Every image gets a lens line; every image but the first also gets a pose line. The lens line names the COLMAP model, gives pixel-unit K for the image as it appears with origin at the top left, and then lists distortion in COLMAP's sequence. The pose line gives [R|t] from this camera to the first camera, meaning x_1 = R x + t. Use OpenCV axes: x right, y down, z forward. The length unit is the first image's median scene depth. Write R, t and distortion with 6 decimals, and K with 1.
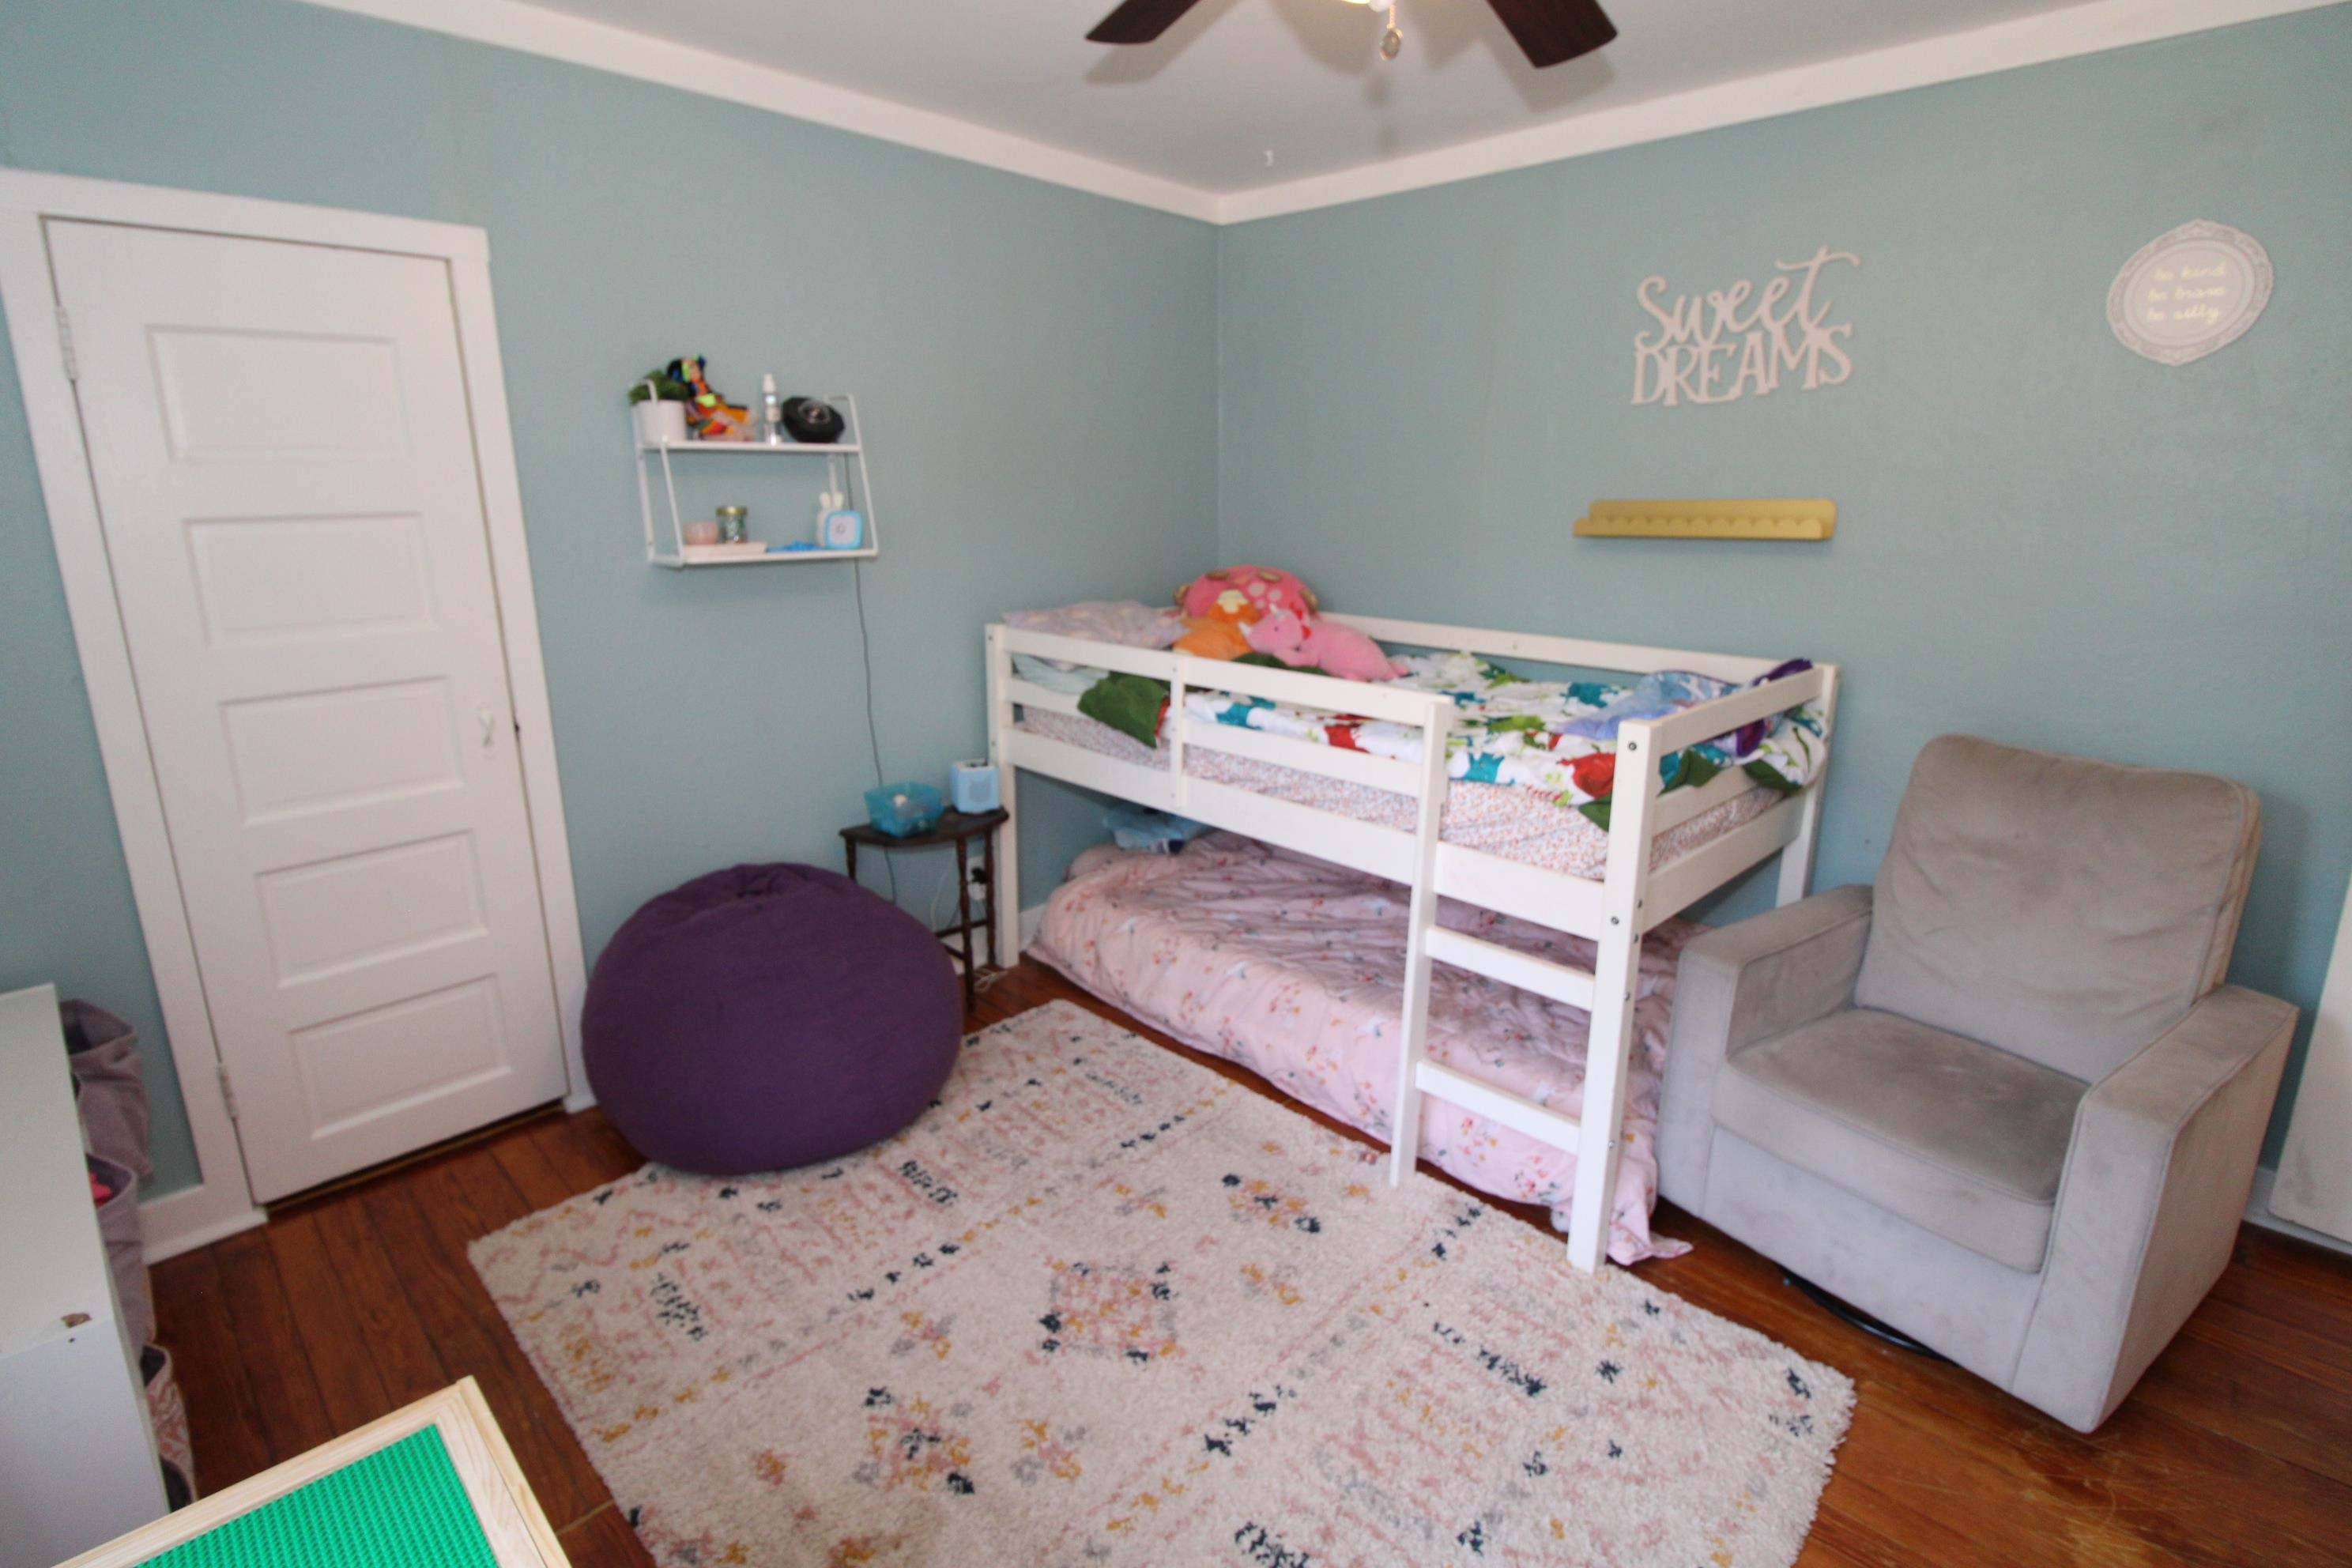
lens RADIAL K [[1101.2, 0, 1174.9], [0, 1101.2, 742.8], [0, 0, 1]] dist [0.009221, -0.020393]
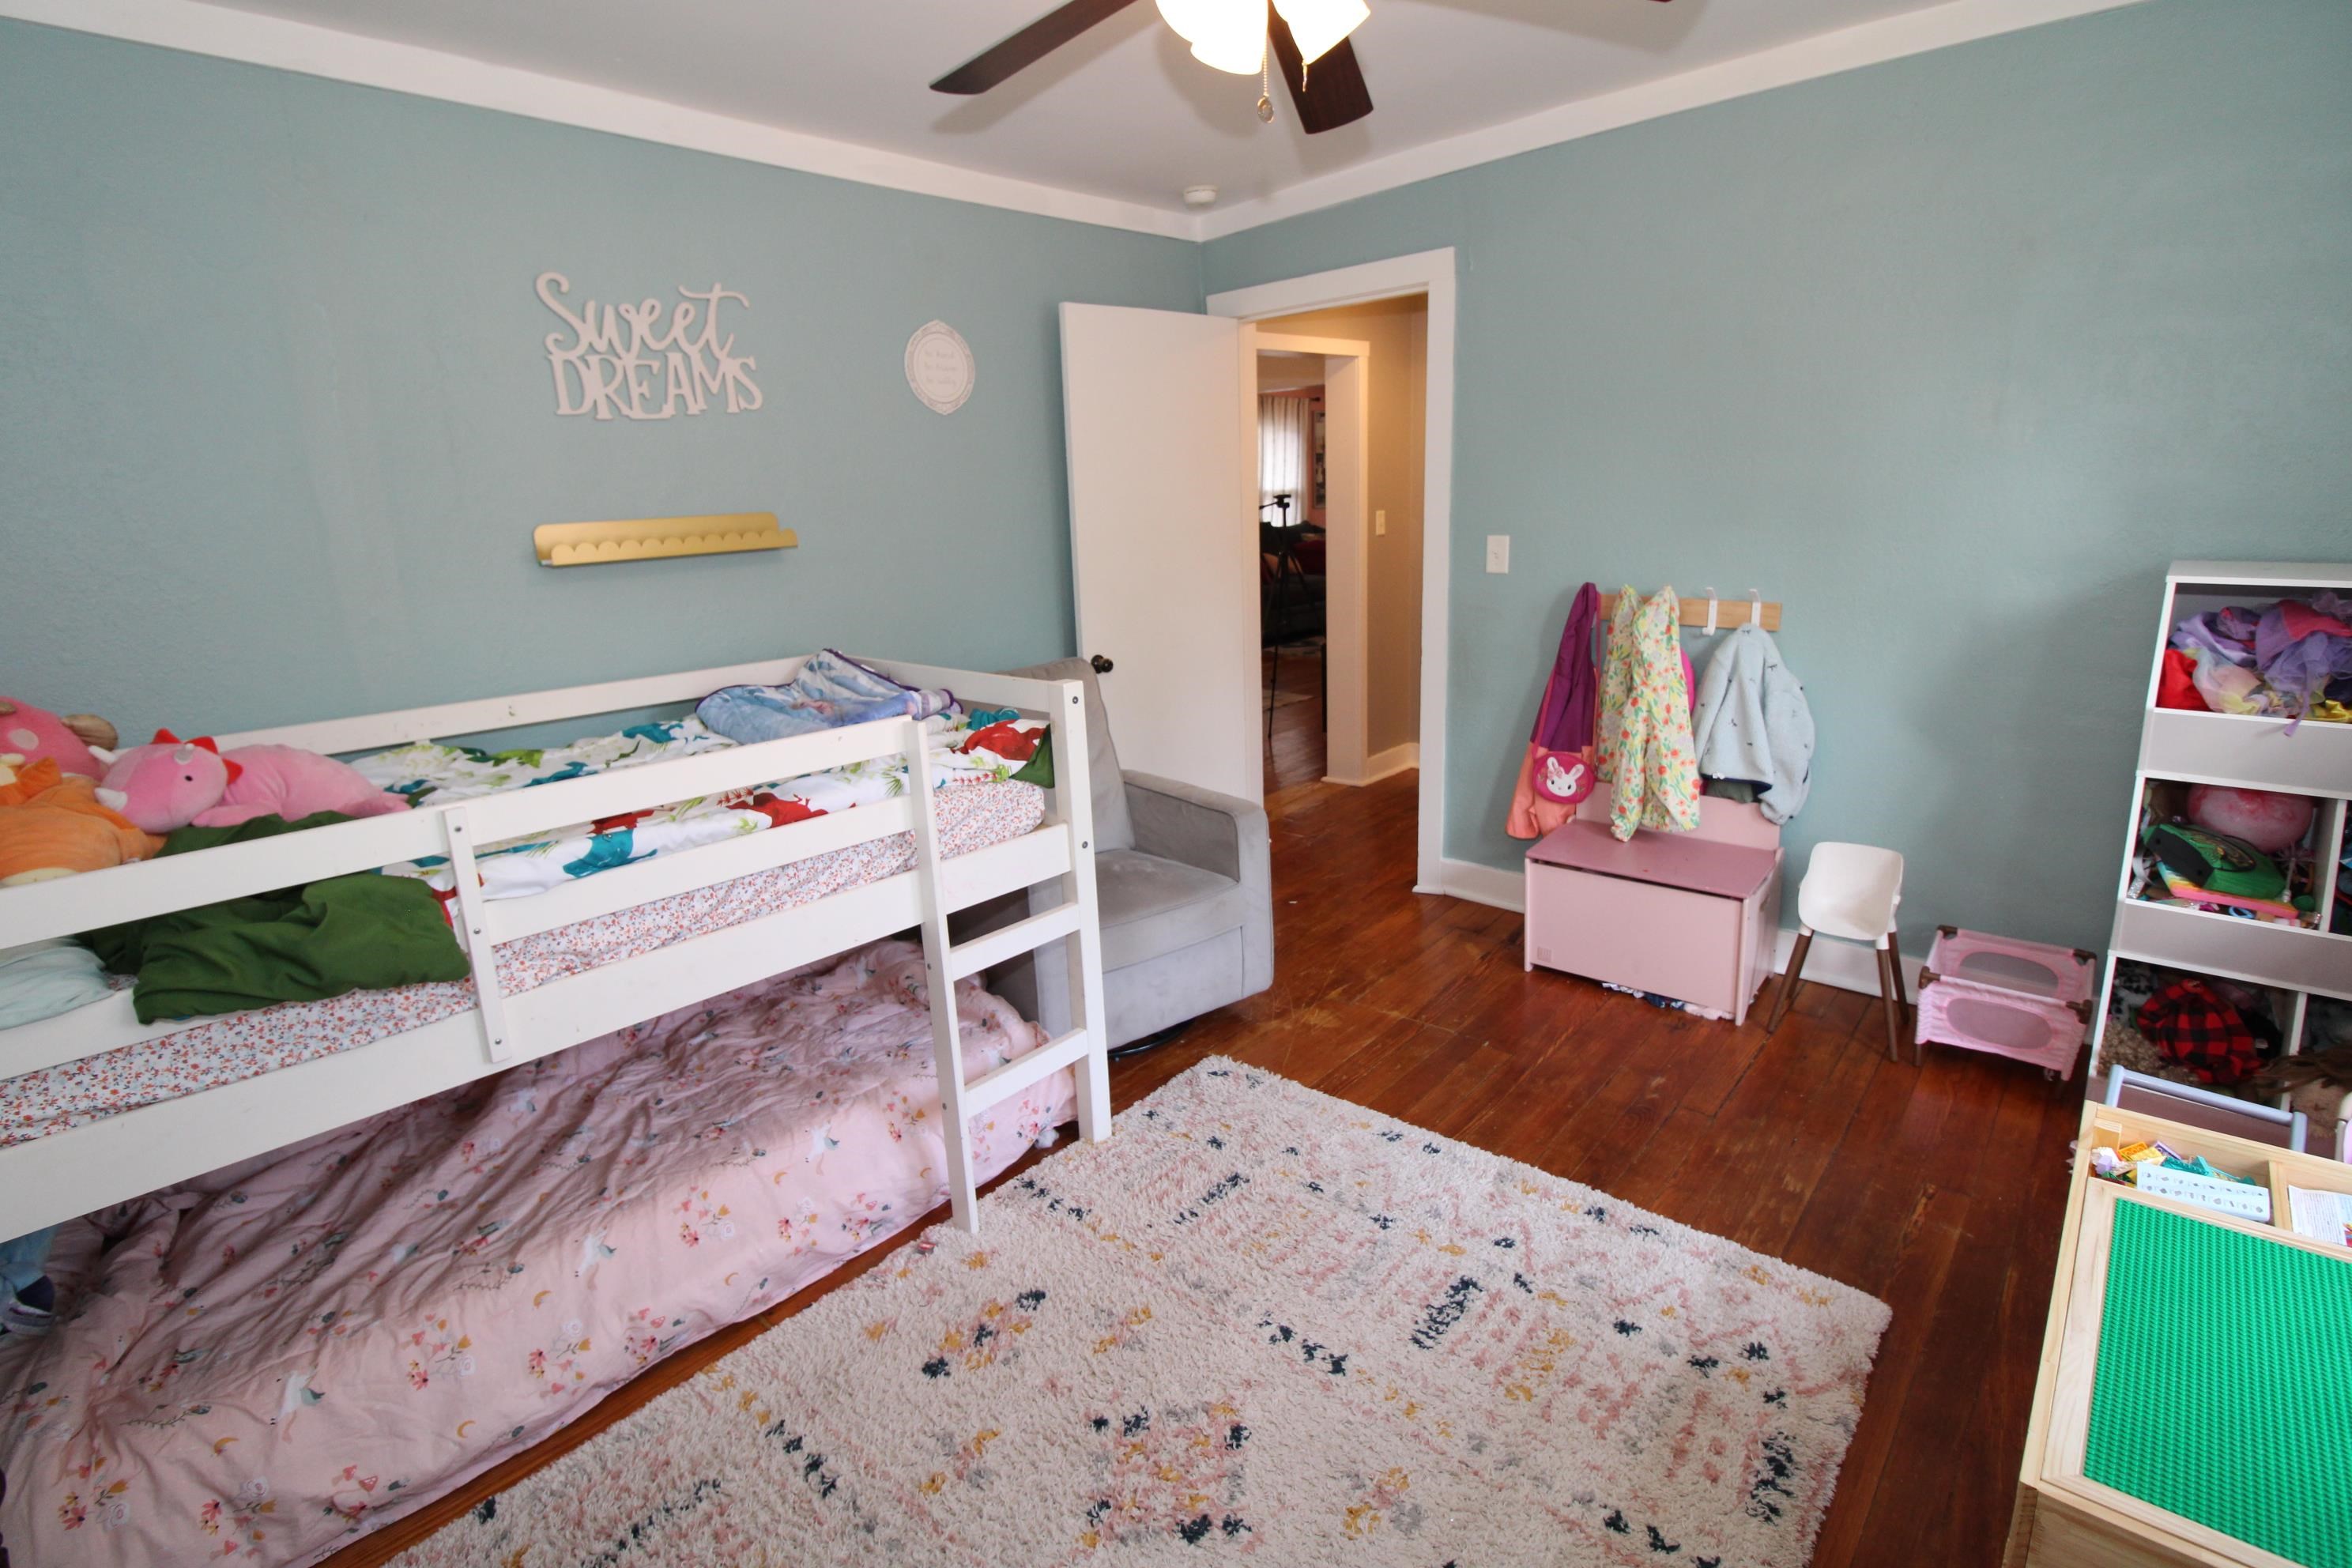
lens RADIAL K [[1101.2, 0, 1174.9], [0, 1101.2, 742.8], [0, 0, 1]] dist [0.009221, -0.020393]
pose [[-0.045772, -0.218609, 0.974738, -0.586166], [0.261114, 0.939219, 0.222905, -0.144890], [-0.964222, 0.264721, 0.014092, 0.656622]]
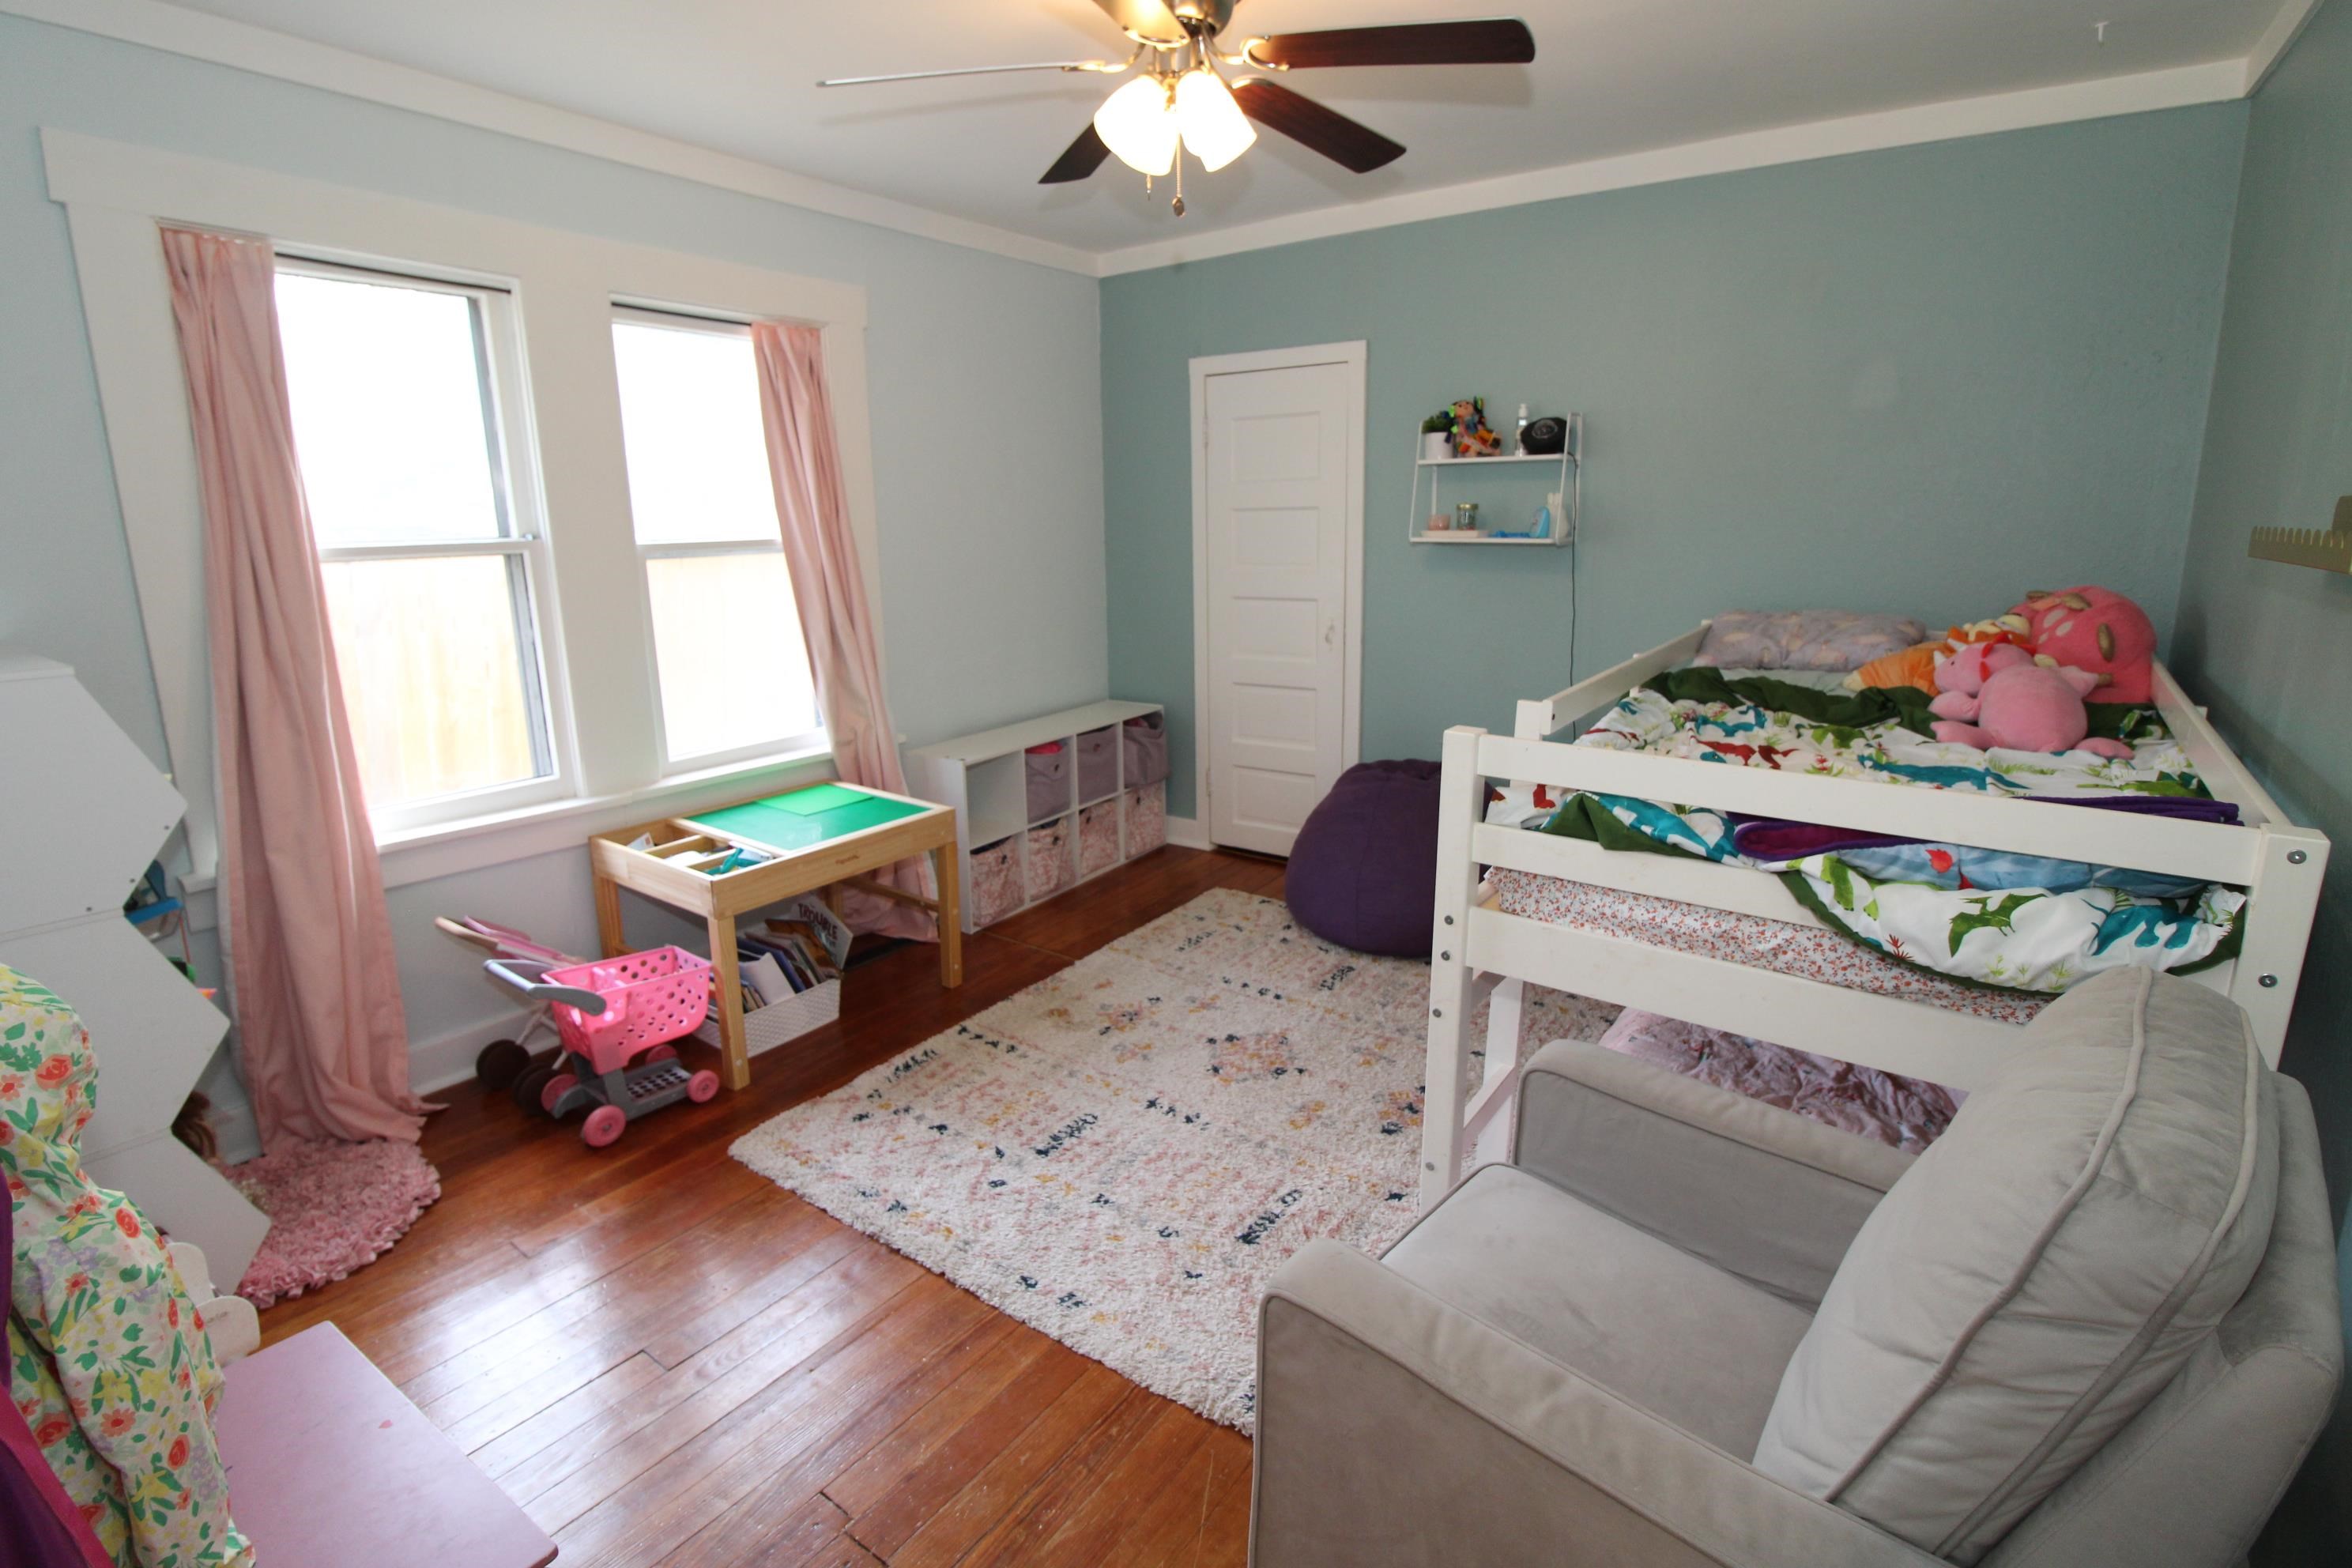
lens RADIAL K [[1101.2, 0, 1174.9], [0, 1101.2, 742.8], [0, 0, 1]] dist [0.009221, -0.020393]
pose [[0.164605, 0.209657, -0.963820, 0.968688], [-0.209027, 0.962370, 0.173643, -0.089658], [0.963957, 0.172882, 0.202235, 0.421071]]
